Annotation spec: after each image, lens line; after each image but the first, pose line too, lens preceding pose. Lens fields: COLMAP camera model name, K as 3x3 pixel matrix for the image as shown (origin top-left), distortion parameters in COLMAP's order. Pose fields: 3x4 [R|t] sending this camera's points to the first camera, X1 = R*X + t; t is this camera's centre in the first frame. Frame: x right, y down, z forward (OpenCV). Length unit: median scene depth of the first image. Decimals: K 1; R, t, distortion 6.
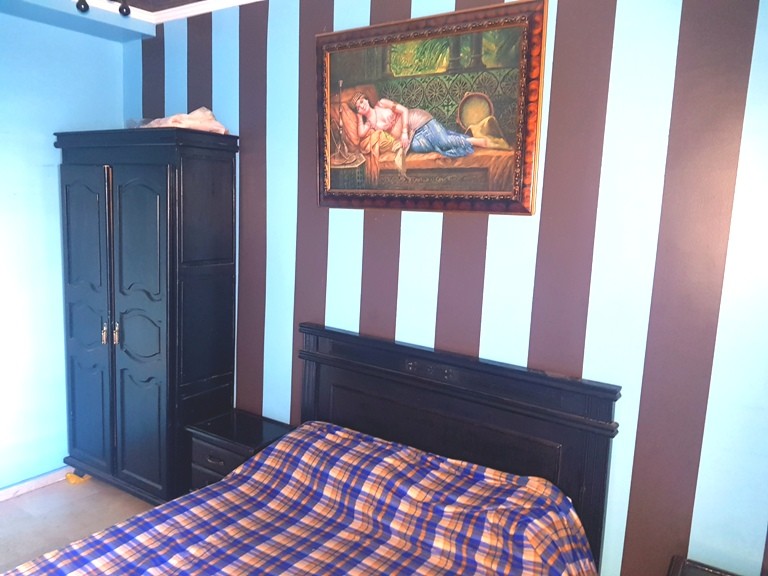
lens RADIAL K [[607.6, 0, 384.0], [0, 607.6, 288.0], [0, 0, 1]] dist [0.007815, -0.013141]
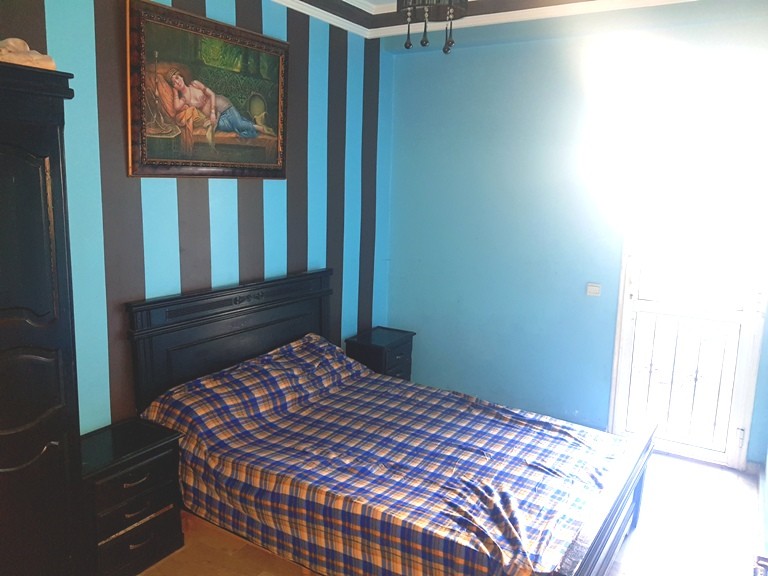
lens RADIAL K [[607.6, 0, 384.0], [0, 607.6, 288.0], [0, 0, 1]] dist [0.007815, -0.013141]
pose [[-0.045288, -0.192961, 0.980161, -1.218567], [0.136012, 0.970840, 0.197411, -0.108681], [-0.989672, 0.142254, -0.017723, 0.724628]]
